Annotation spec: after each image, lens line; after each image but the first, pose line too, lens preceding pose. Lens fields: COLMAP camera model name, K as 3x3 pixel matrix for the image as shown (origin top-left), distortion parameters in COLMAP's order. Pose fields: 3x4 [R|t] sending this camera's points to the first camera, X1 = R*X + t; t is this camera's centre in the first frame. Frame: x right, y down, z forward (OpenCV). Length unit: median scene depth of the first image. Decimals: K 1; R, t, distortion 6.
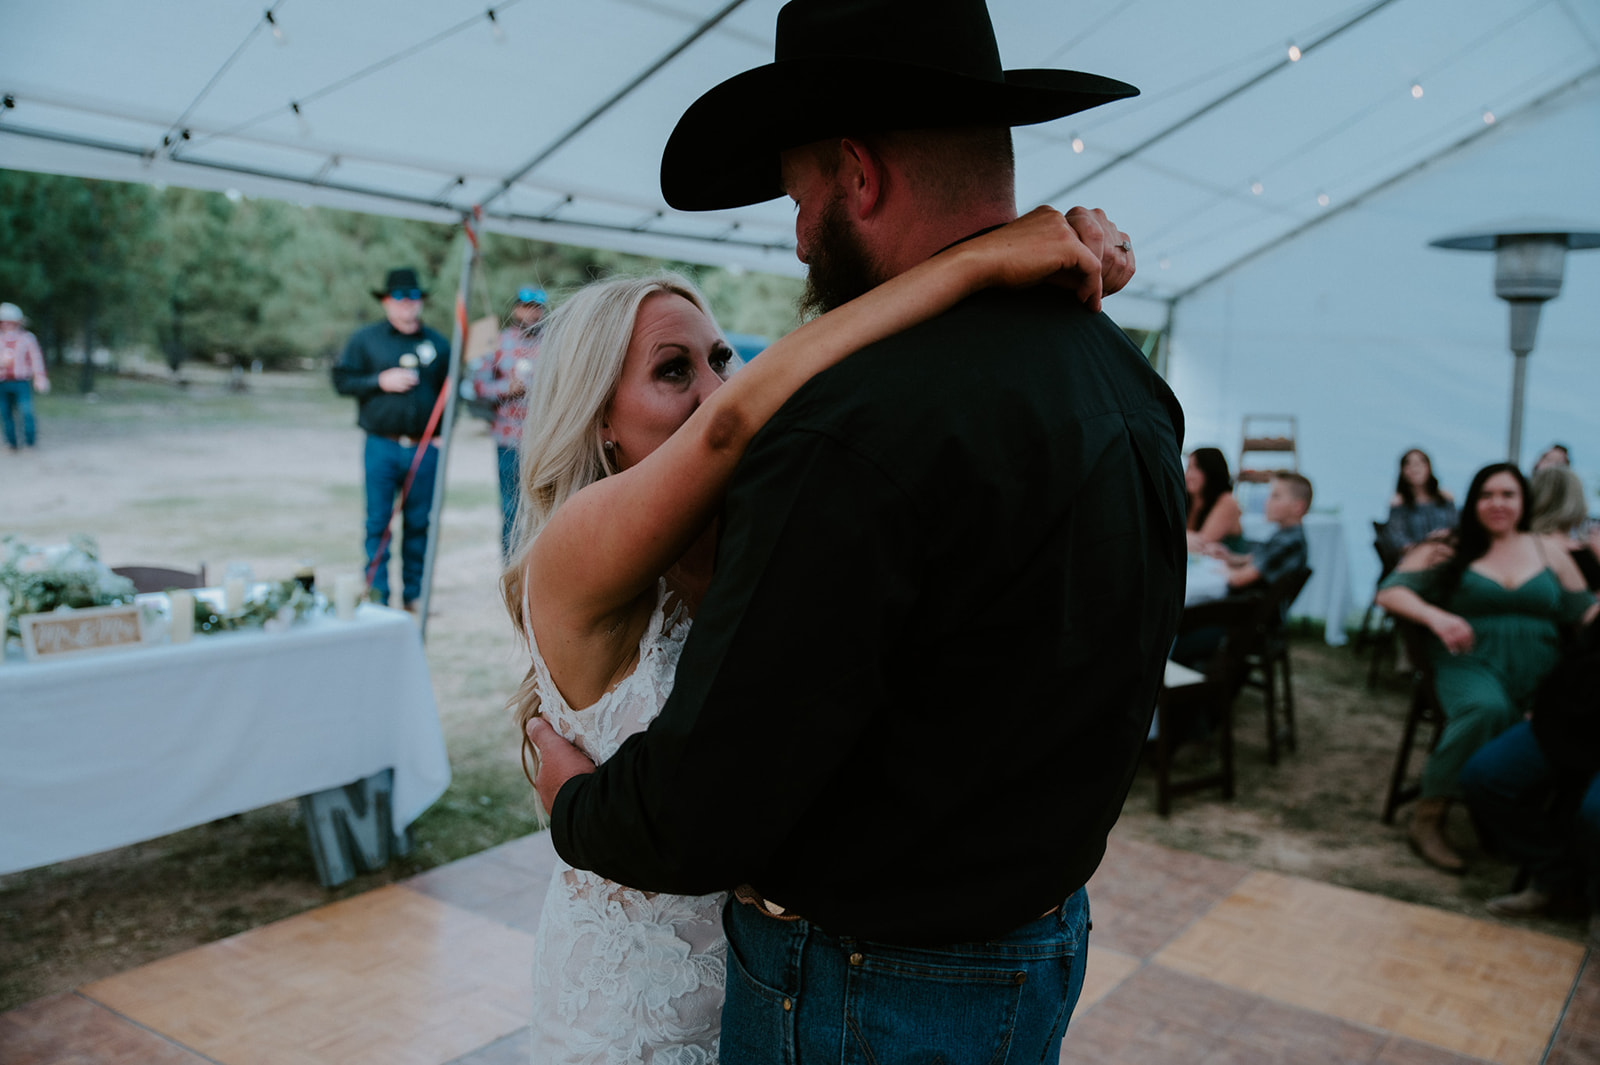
lens RADIAL K [[1613.2, 0, 800.0], [0, 1613.2, 532.5], [0, 0, 1]] dist [0.000416, 0.000625]
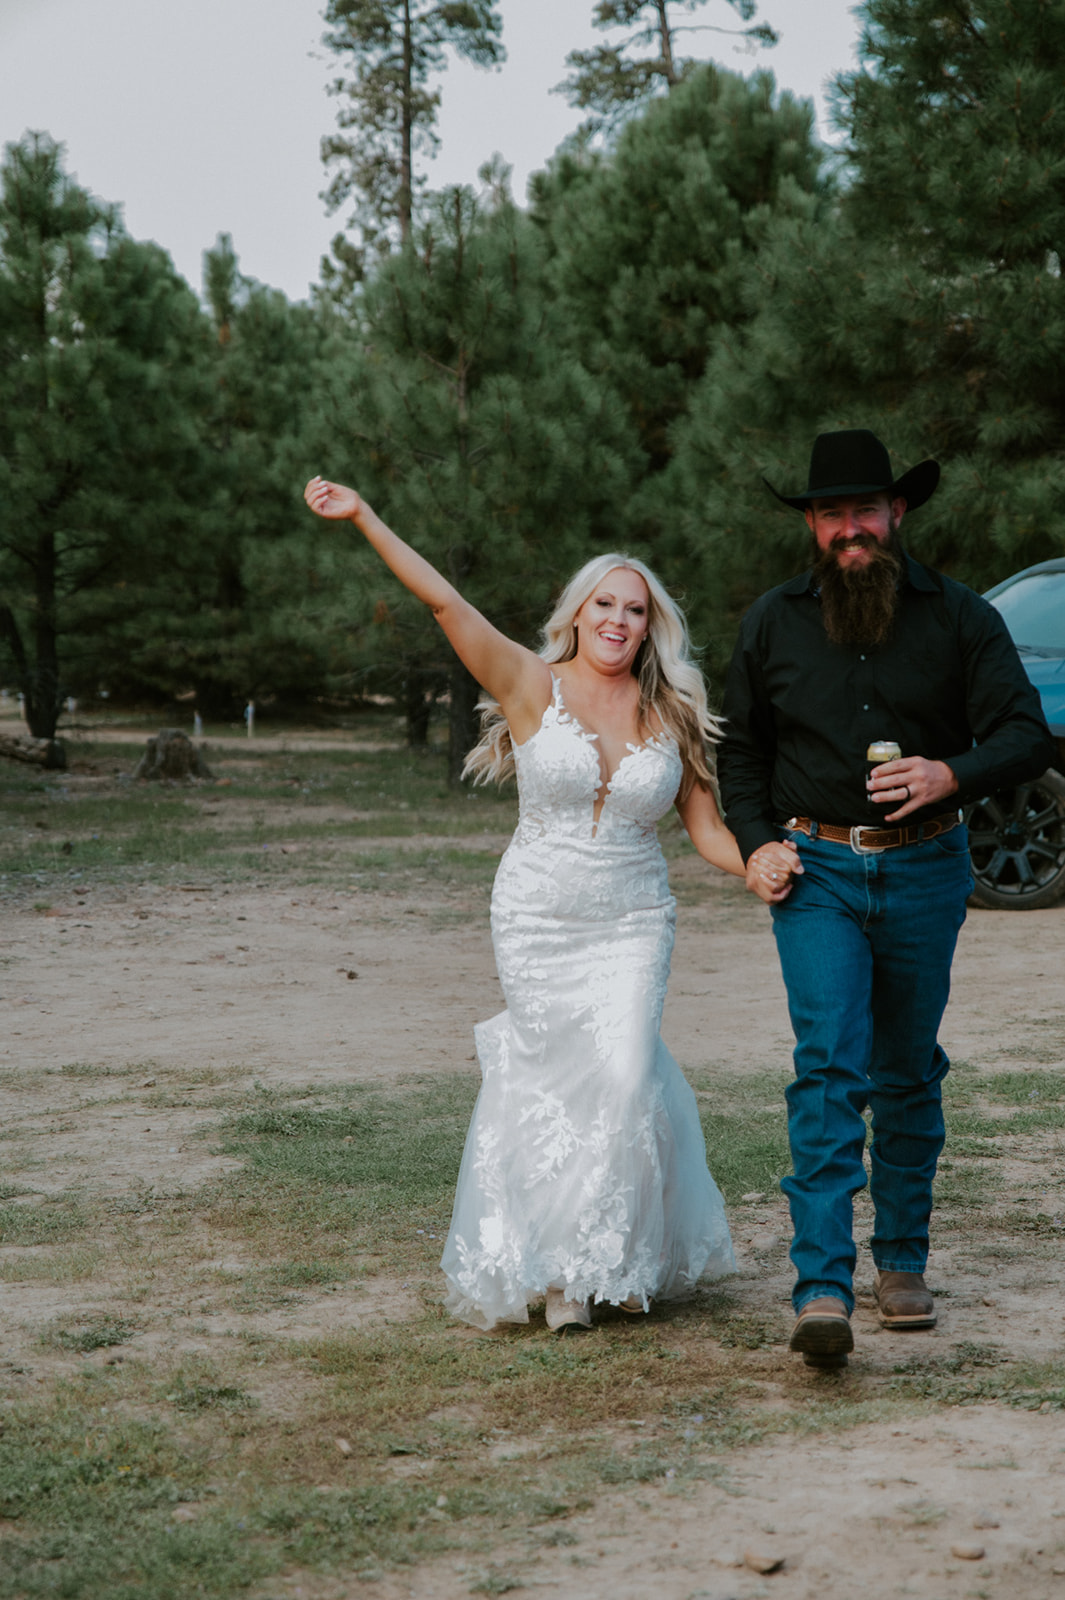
lens RADIAL K [[3189.9, 0, 532.5], [0, 3189.9, 800.0], [0, 0, 1]] dist [0.005403, 0.017322]
pose [[0.958001, -0.034265, -0.284709, -0.043925], [0.013231, 0.997060, -0.075477, -0.021504], [0.286458, 0.068540, 0.955638, 0.277612]]
